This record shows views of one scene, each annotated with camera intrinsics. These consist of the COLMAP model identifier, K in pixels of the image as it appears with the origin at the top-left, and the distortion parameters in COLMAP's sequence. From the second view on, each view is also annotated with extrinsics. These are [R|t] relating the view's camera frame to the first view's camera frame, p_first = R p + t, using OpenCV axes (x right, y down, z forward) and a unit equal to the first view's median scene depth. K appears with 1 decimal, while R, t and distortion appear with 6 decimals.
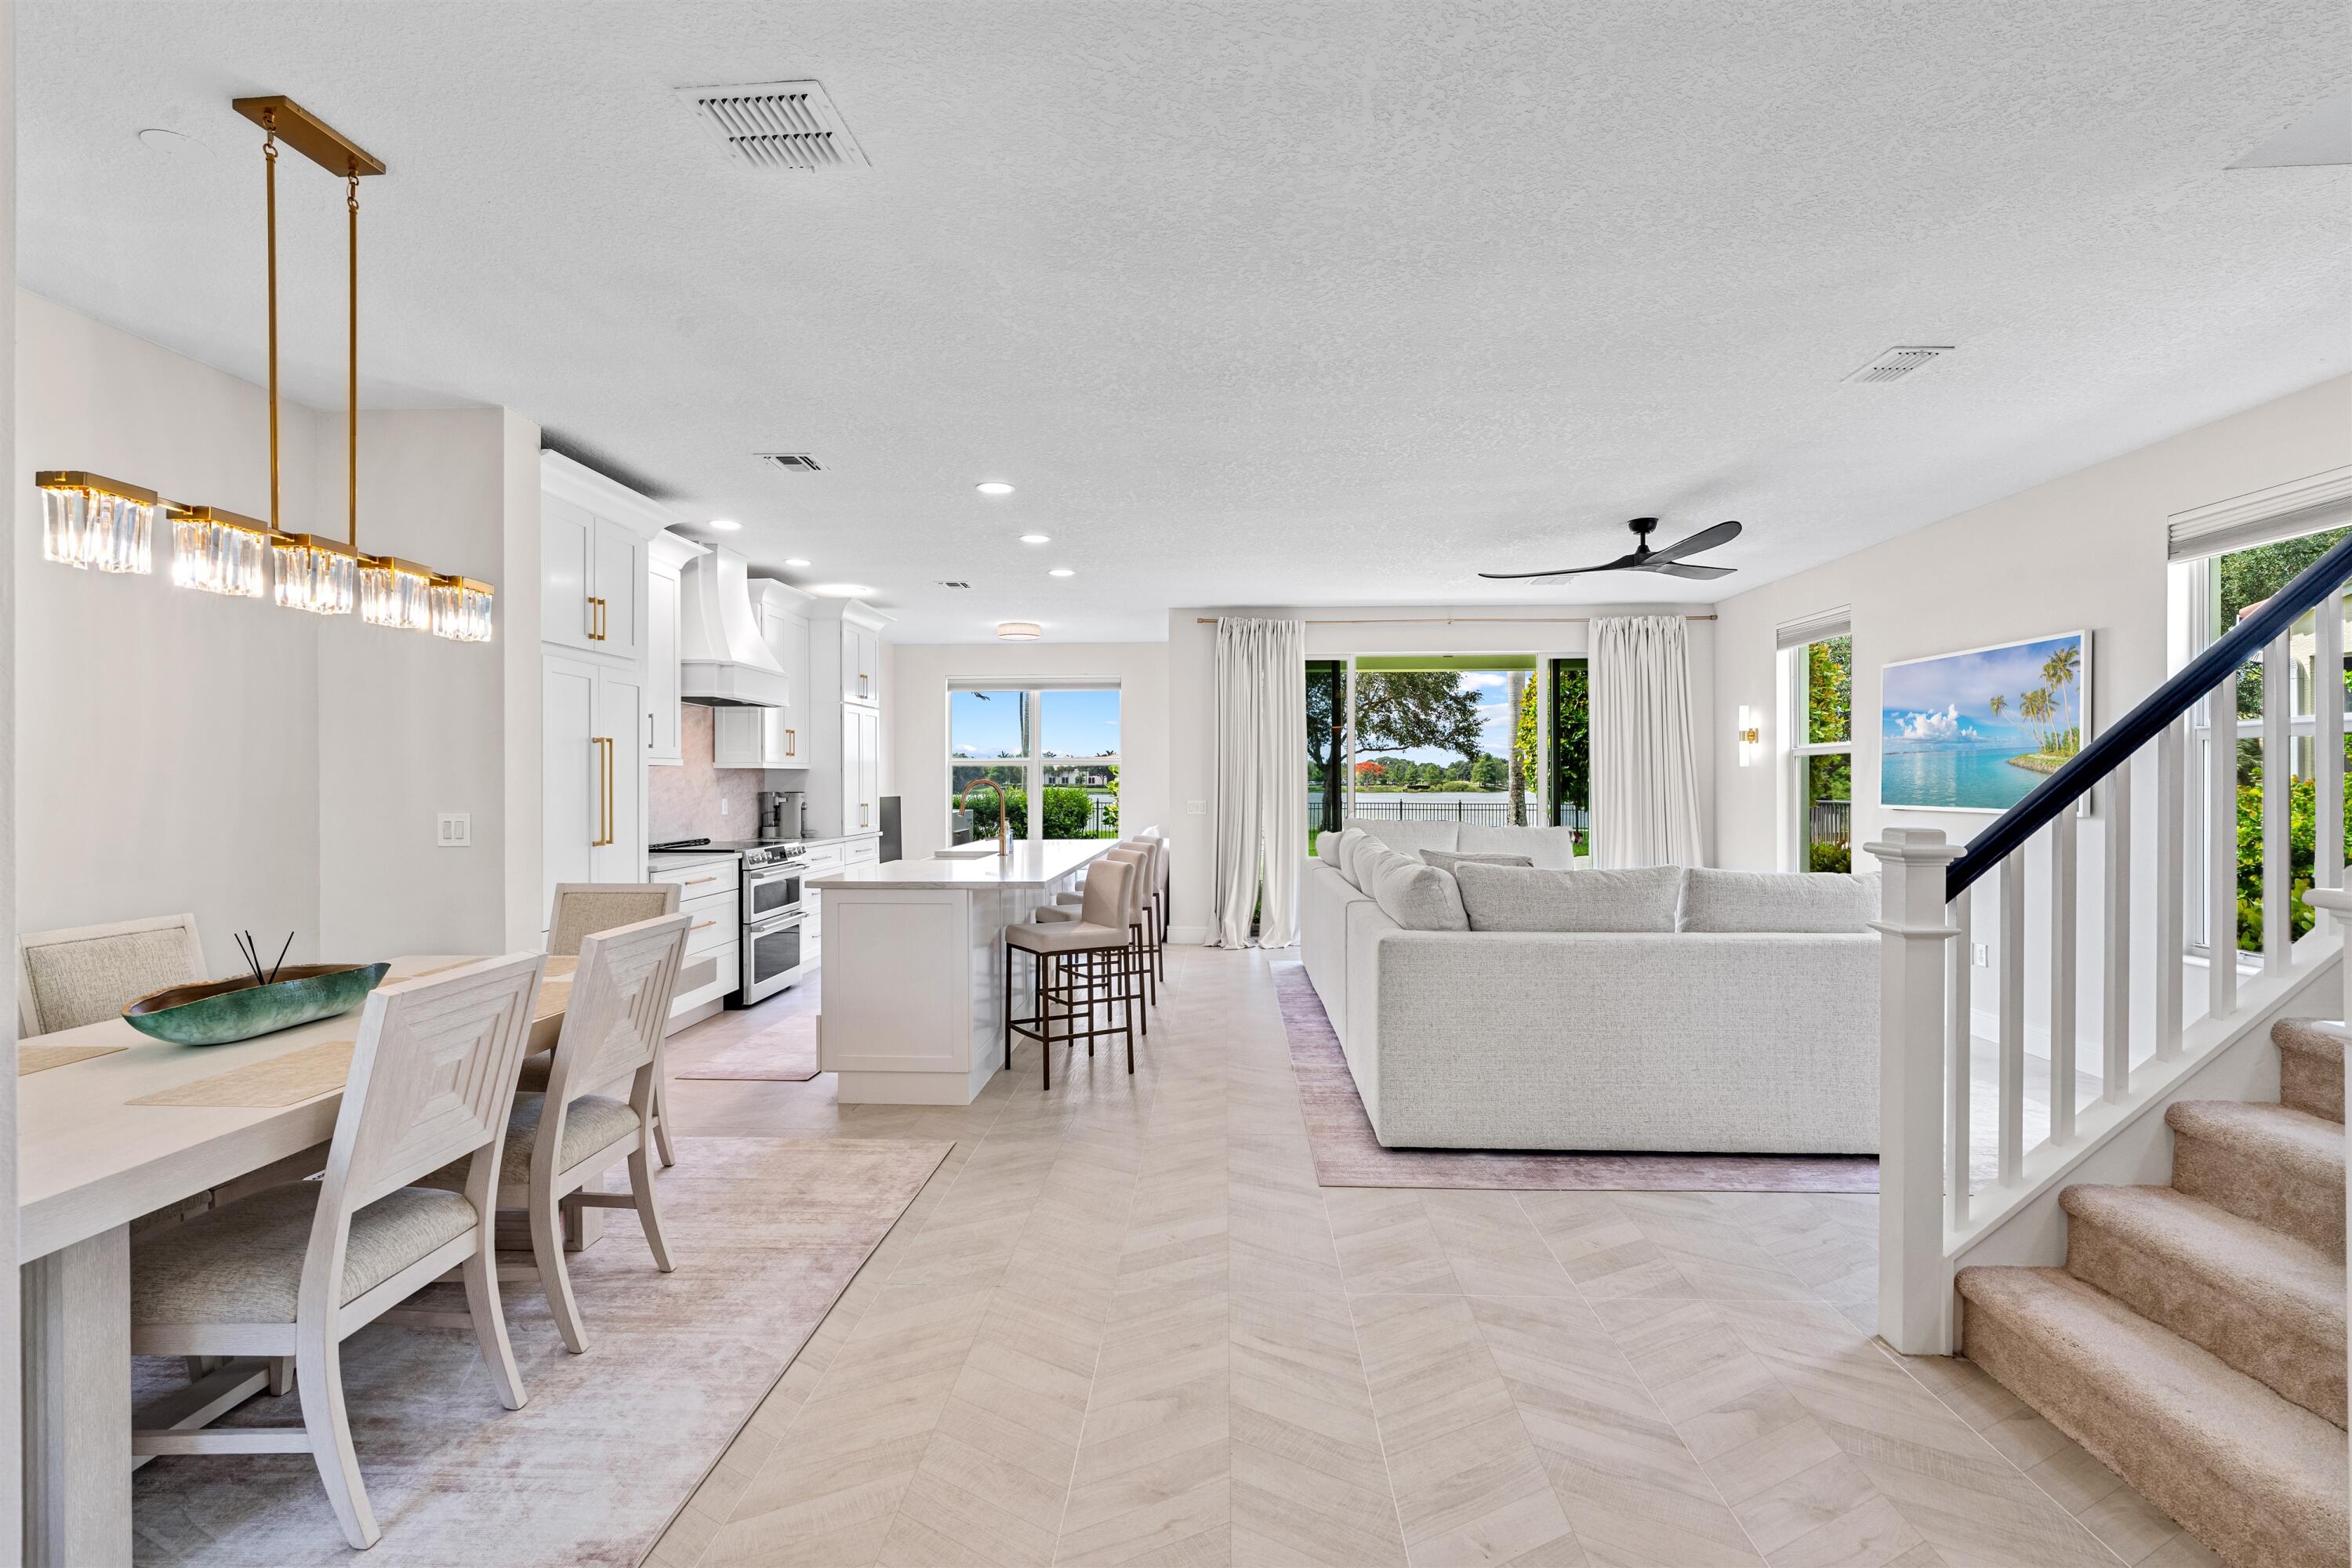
lens RADIAL K [[1055.1, 0, 1174.6], [0, 1055.1, 778.8], [0, 0, 1]] dist [-0.015838, 0.003566]
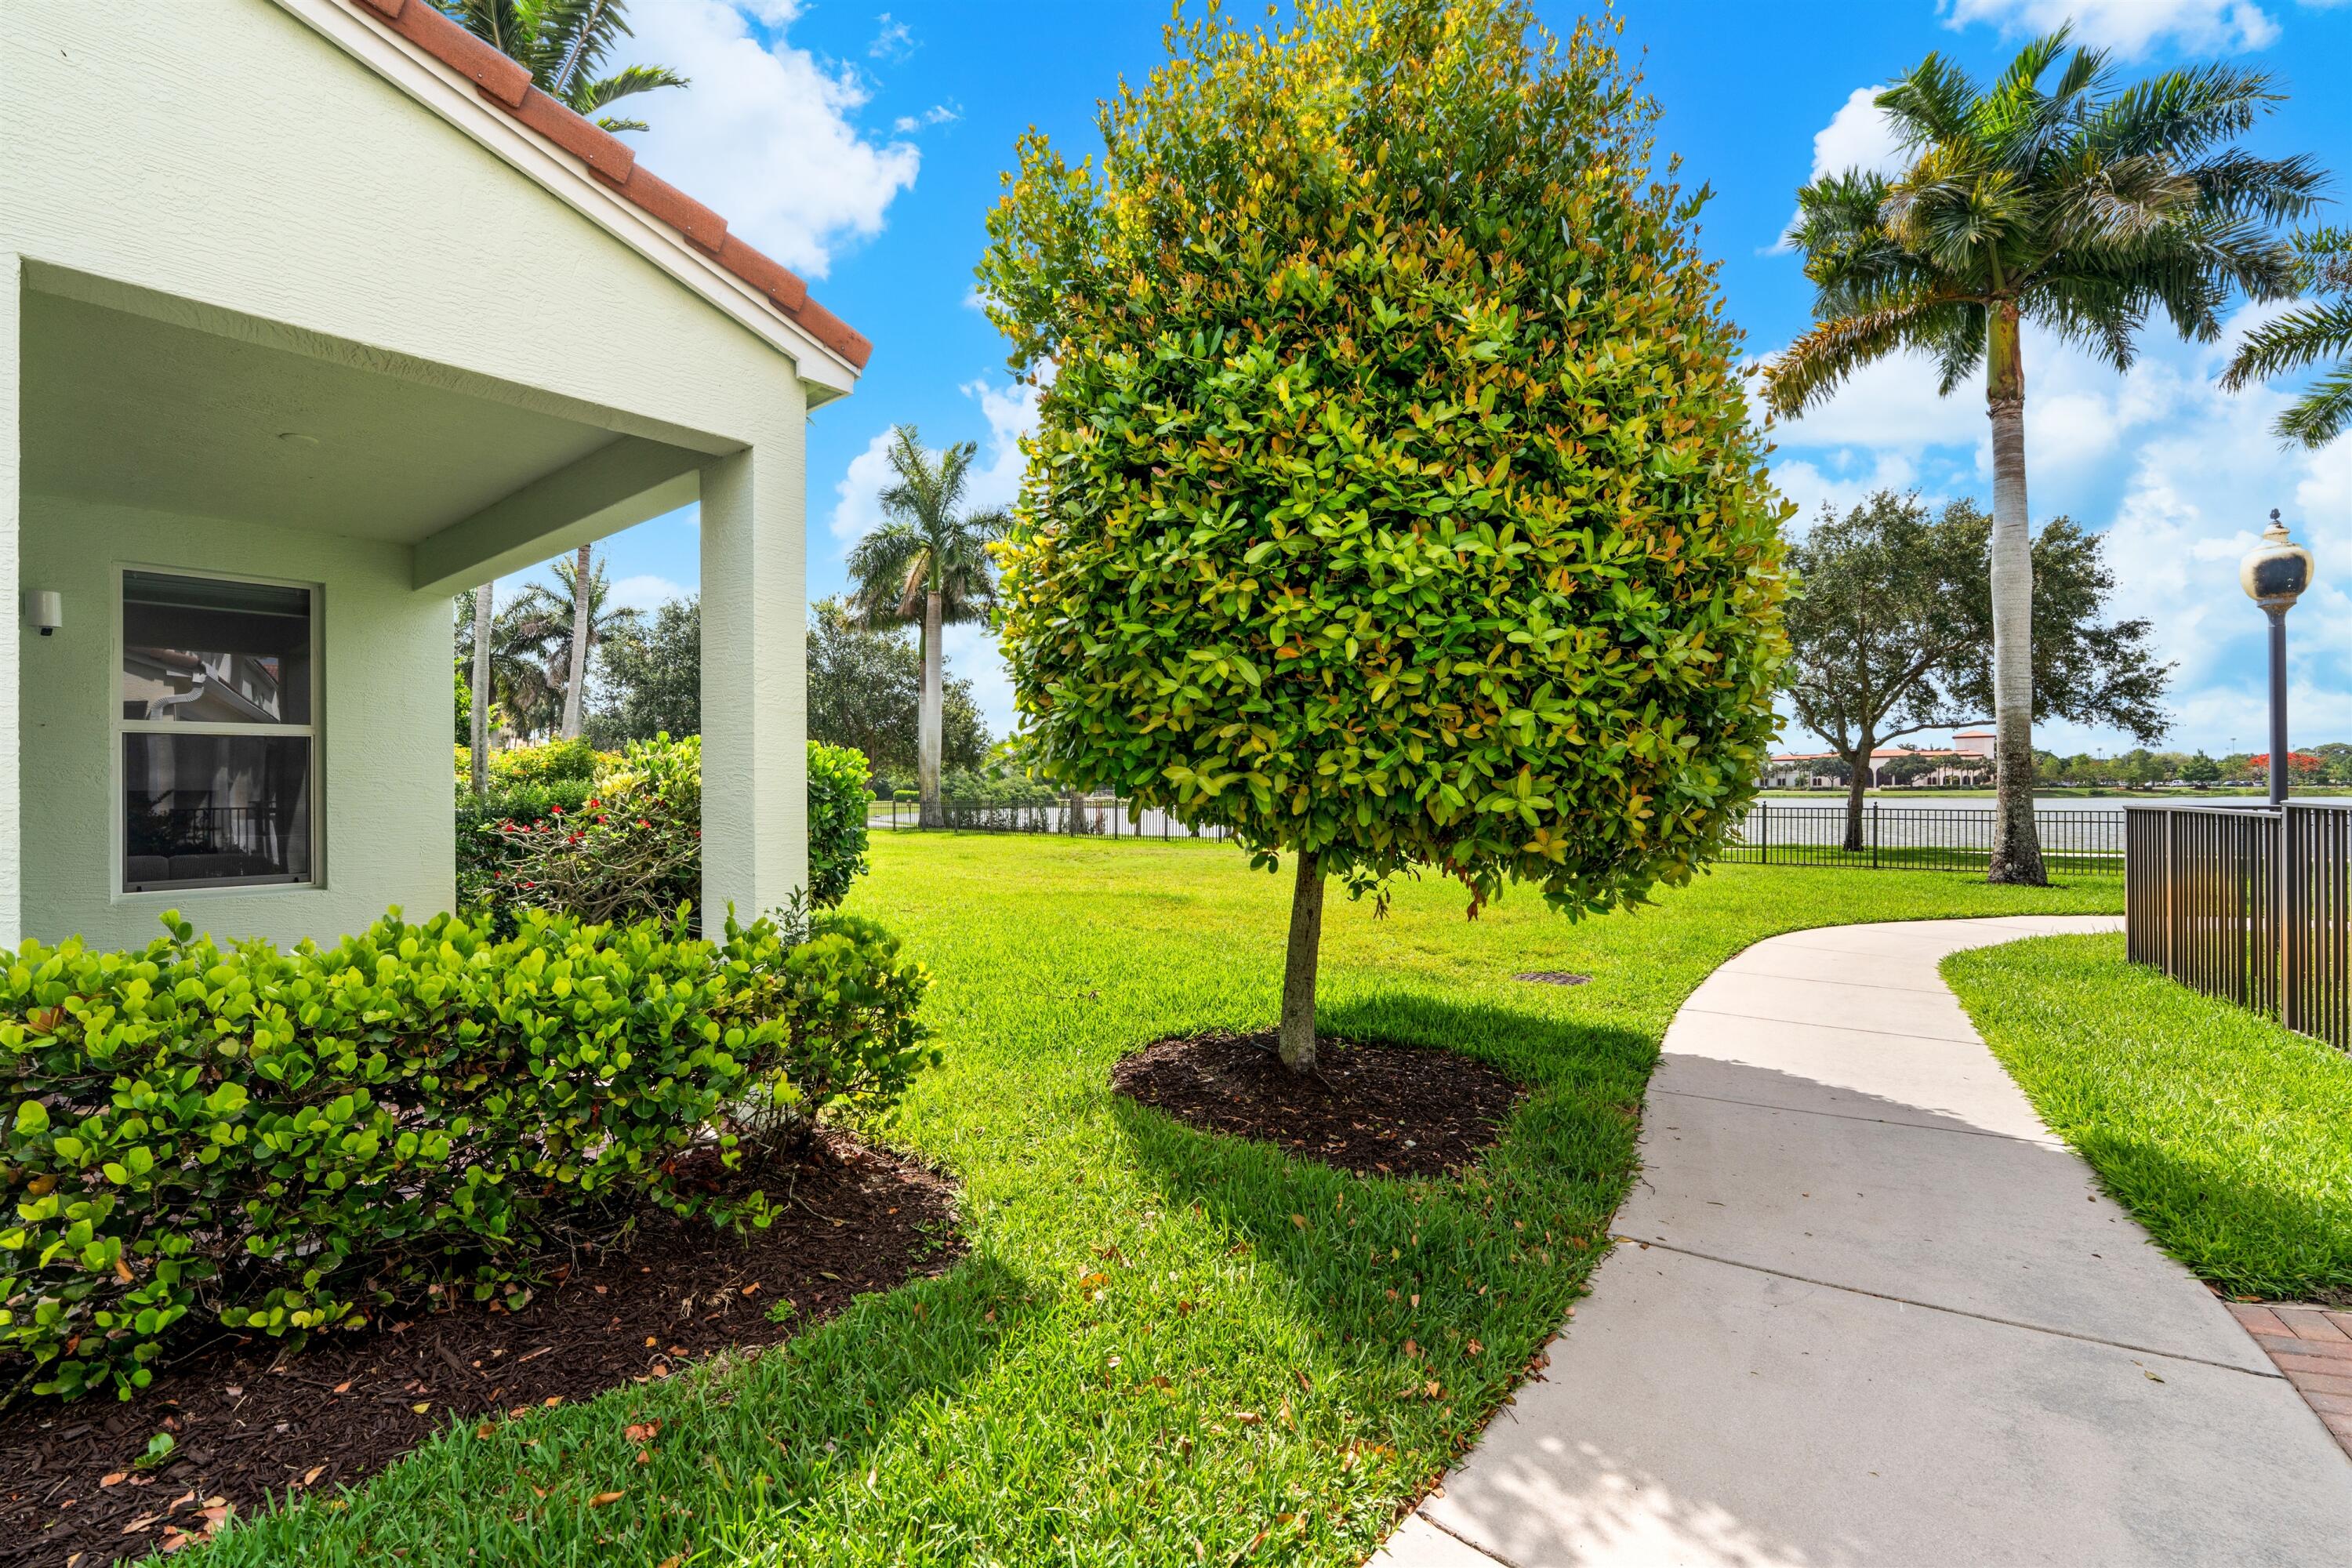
lens RADIAL K [[1055.1, 0, 1159.8], [0, 1055.1, 781.3], [0, 0, 1]] dist [-0.015838, 0.003566]
pose [[0.794585, -0.010961, -0.607054, 1.760855], [0.009858, 0.999938, -0.005152, 0.043022], [0.607073, -0.001891, 0.794644, 1.748822]]
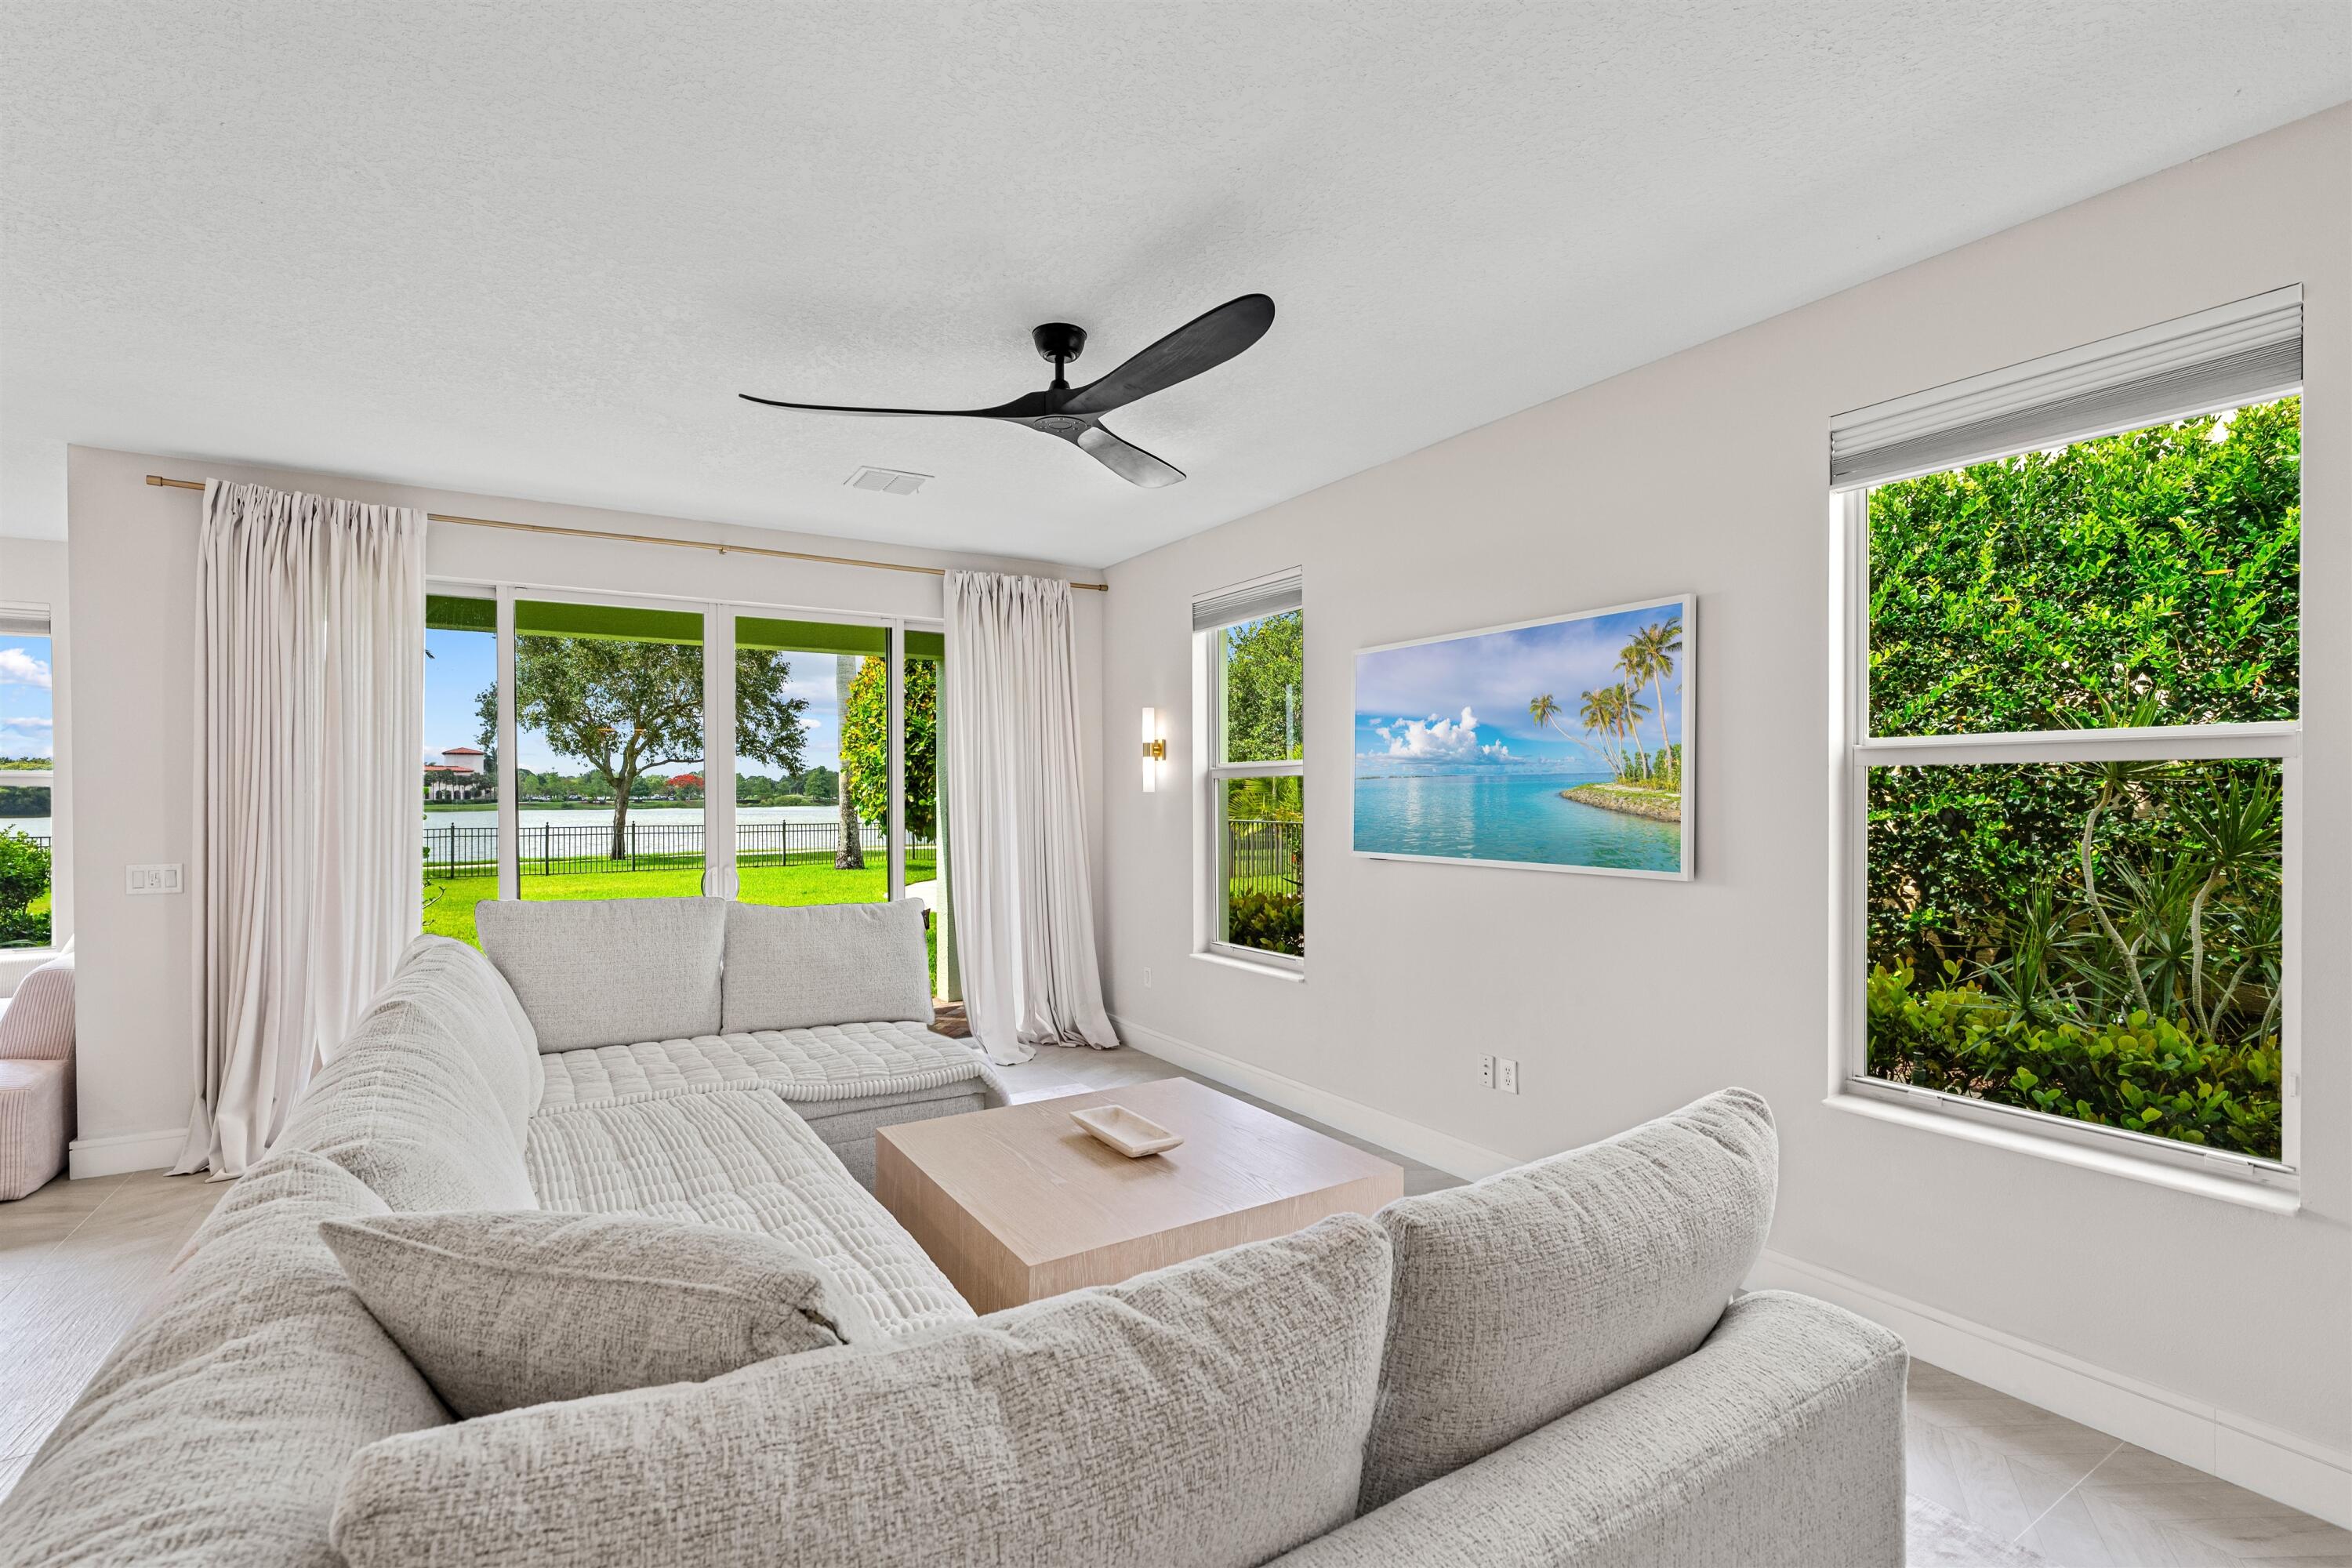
lens RADIAL K [[1055.1, 0, 1176.6], [0, 1055.1, 800.7], [0, 0, 1]] dist [-0.015838, 0.003566]
pose [[0.815895, -0.006175, 0.578167, 0.222365], [0.001416, 0.999961, 0.008682, -0.019452], [-0.578198, -0.006265, 0.815872, 0.633031]]
